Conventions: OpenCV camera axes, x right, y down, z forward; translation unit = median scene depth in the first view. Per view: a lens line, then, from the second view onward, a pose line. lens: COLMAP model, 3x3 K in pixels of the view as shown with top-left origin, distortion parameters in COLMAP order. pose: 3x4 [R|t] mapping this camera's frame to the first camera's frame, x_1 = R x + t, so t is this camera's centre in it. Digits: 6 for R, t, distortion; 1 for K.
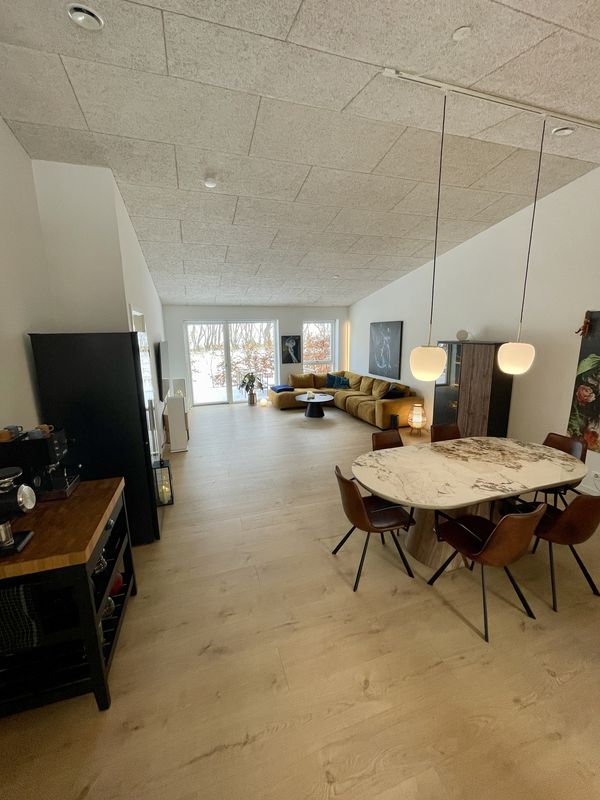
lens RADIAL K [[322.8, 0, 296.6], [0, 322.8, 397.3], [0, 0, 1]] dist [-0.002000, 0.001655]
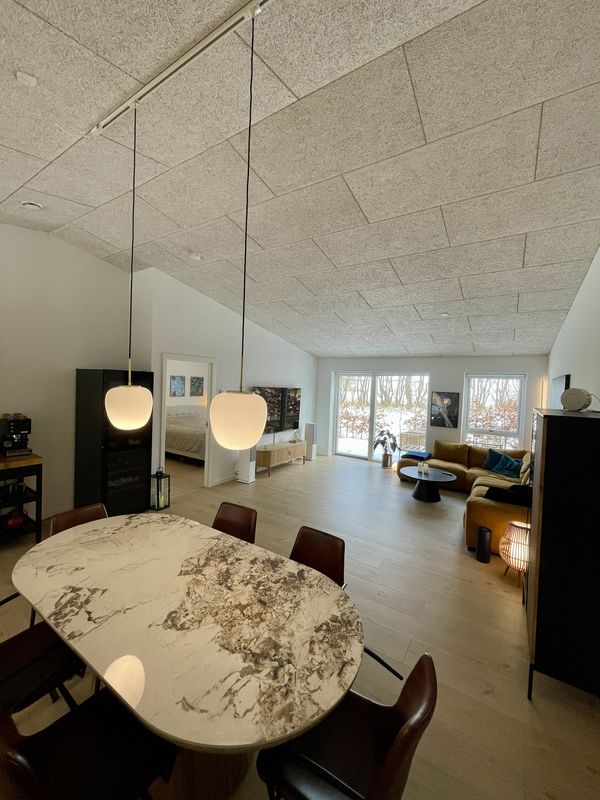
lens RADIAL K [[322.8, 0, 294.3], [0, 322.8, 397.0], [0, 0, 1]] dist [-0.002000, 0.001655]
pose [[0.626654, 0.070861, -0.776069, 0.746595], [-0.204340, 0.975954, -0.075887, -0.089589], [0.752030, 0.206137, 0.626065, 0.468372]]
